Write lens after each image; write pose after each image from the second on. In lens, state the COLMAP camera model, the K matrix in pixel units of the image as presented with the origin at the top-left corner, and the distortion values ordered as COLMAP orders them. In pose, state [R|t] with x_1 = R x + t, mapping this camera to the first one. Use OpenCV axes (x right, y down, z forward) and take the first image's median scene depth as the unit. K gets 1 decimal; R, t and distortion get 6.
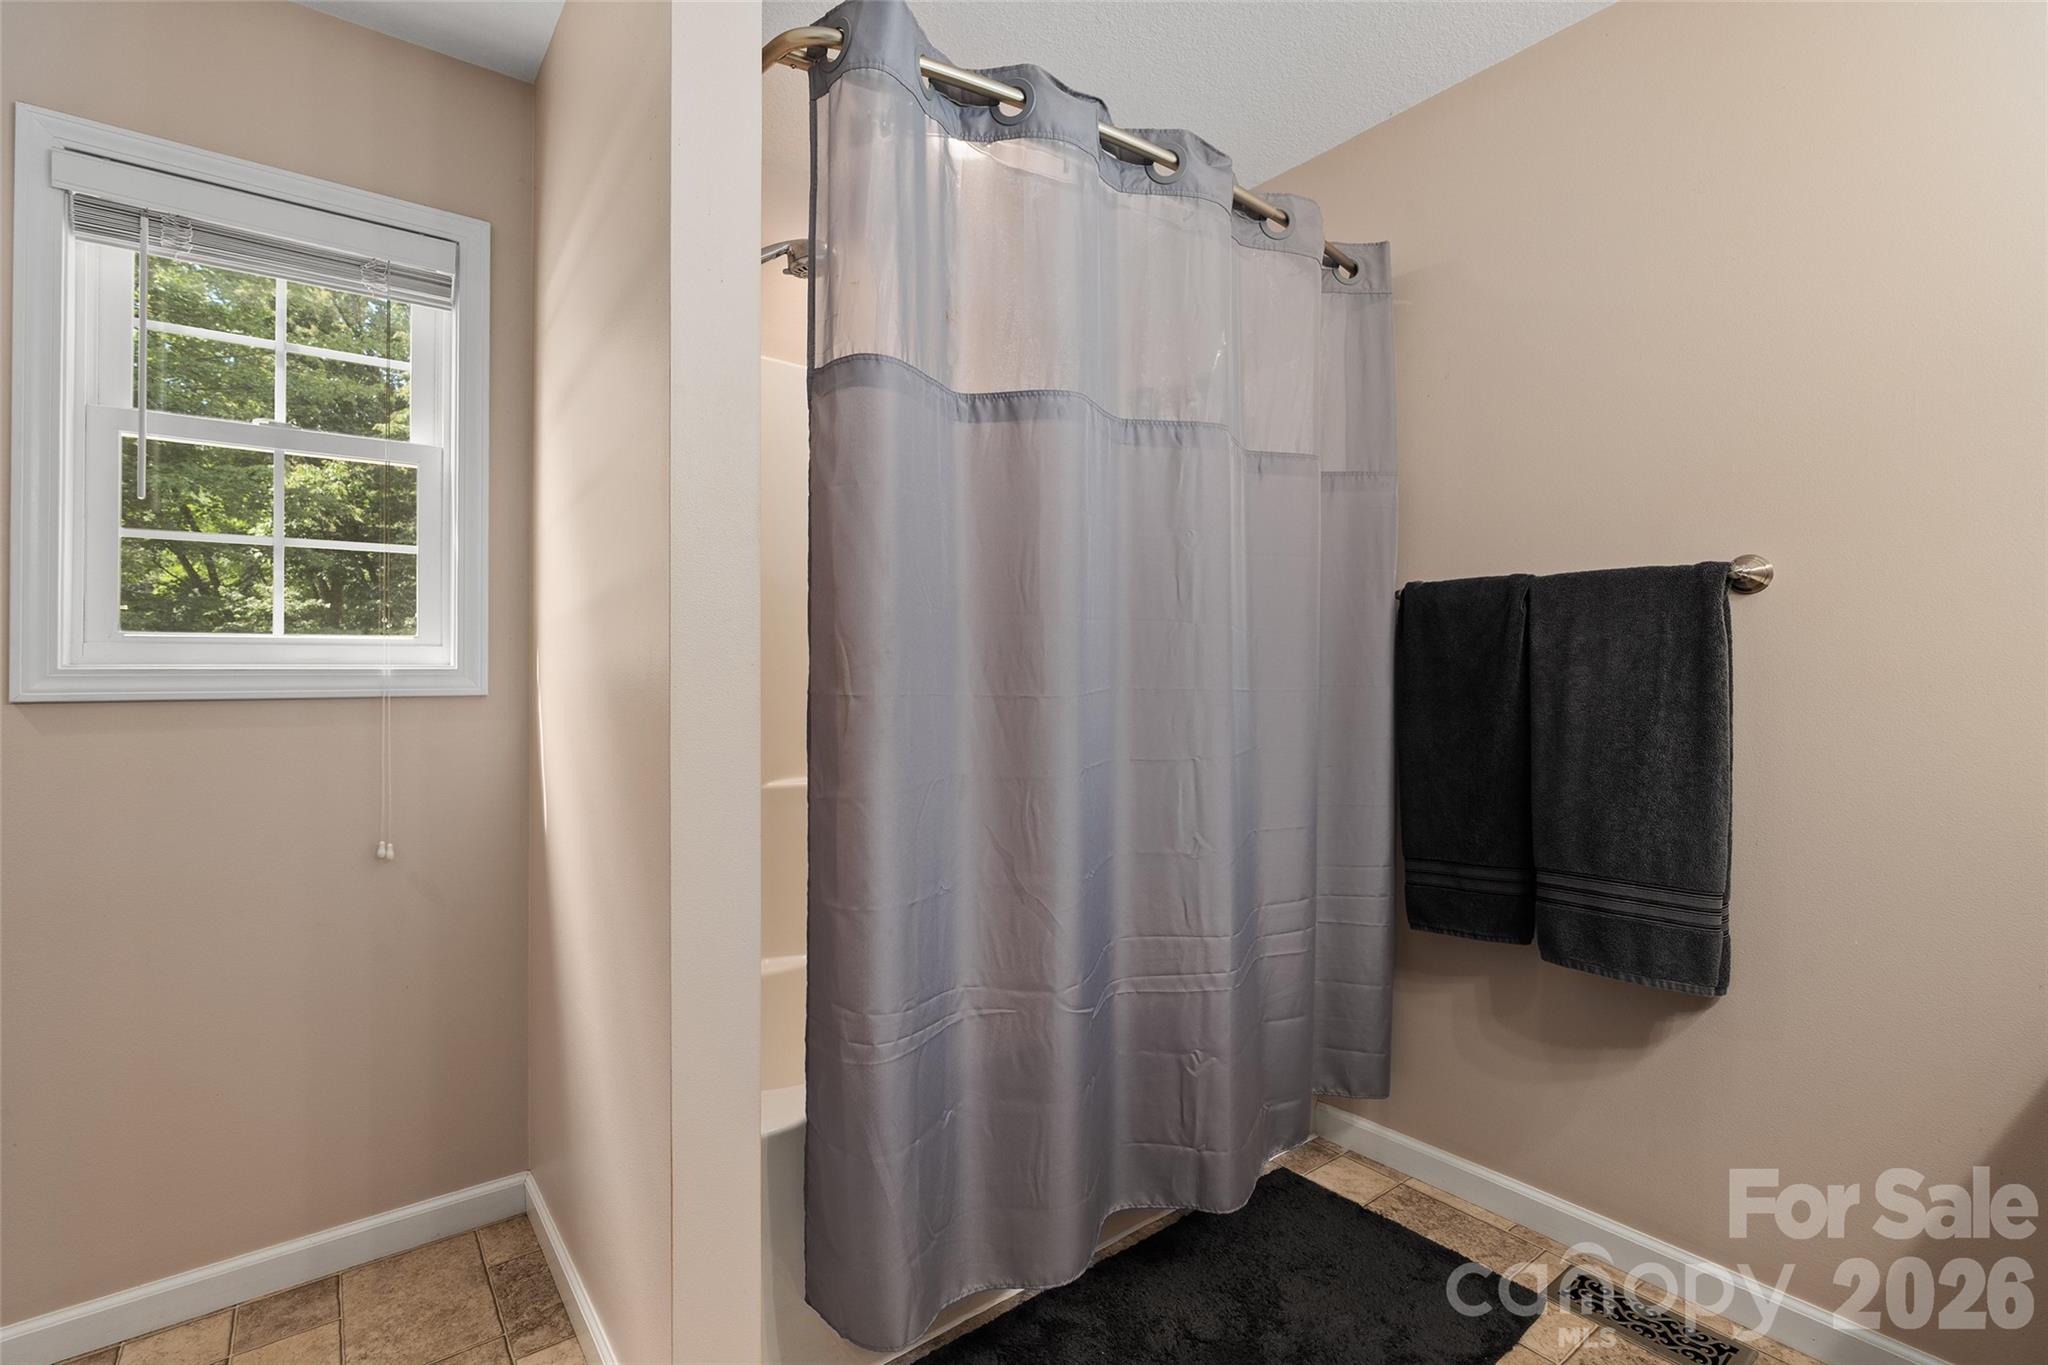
lens RADIAL K [[921.5, 0, 1018.3], [0, 921.5, 677.4], [0, 0, 1]] dist [-0.012449, 0.004277]
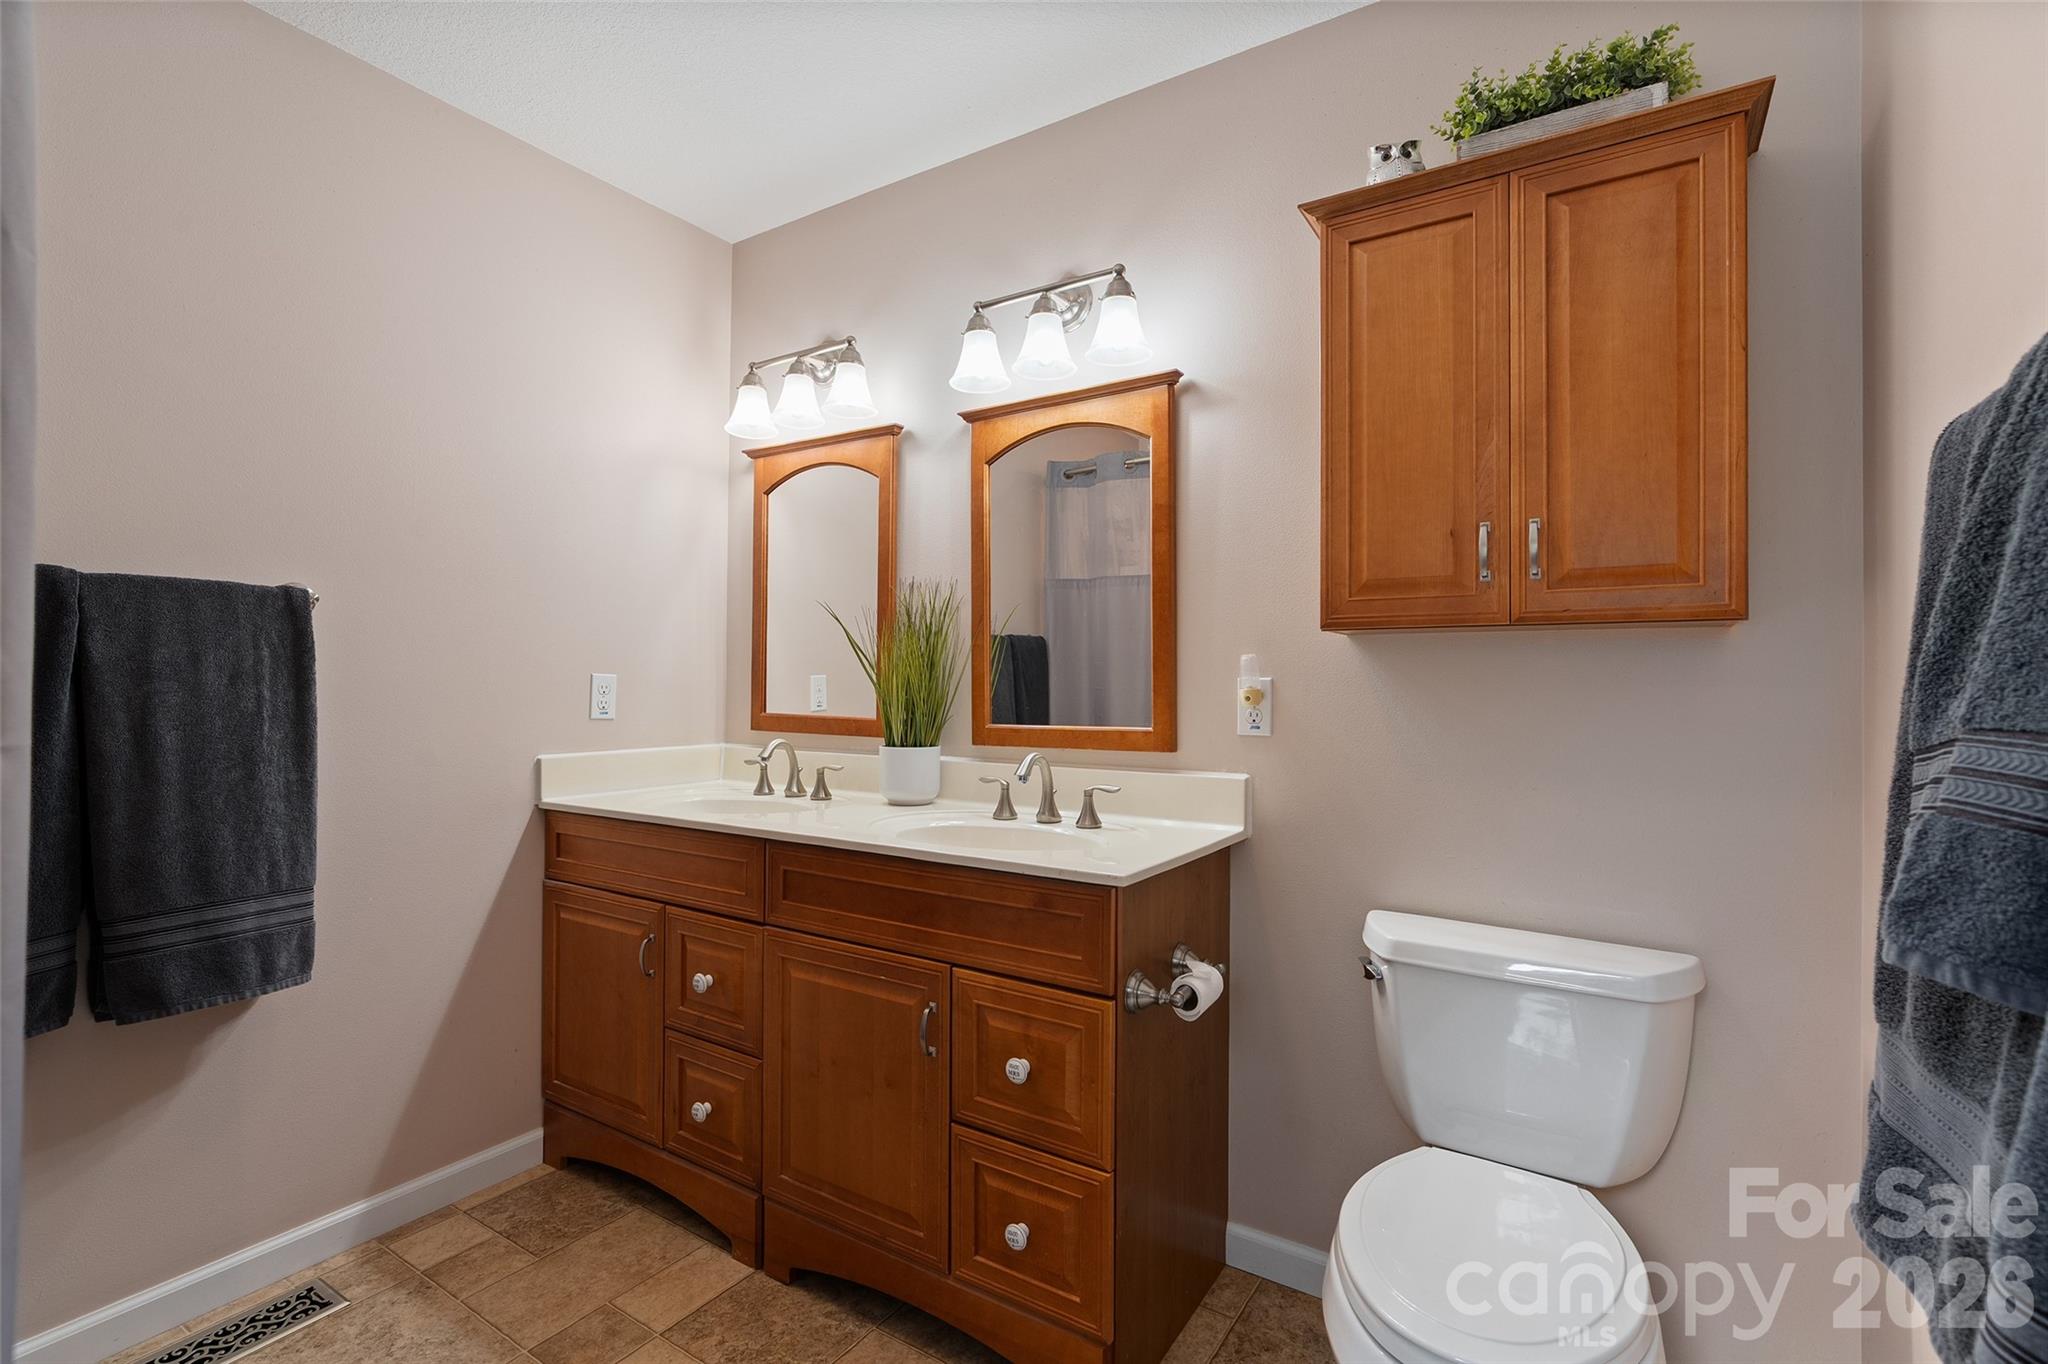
lens RADIAL K [[921.5, 0, 1017.8], [0, 921.5, 679.8], [0, 0, 1]] dist [-0.012449, 0.004277]
pose [[-0.338556, -0.001026, 0.940946, -0.539946], [0.000222, 0.999999, 0.001170, -0.015619], [-0.940946, 0.000605, -0.338556, 0.529898]]
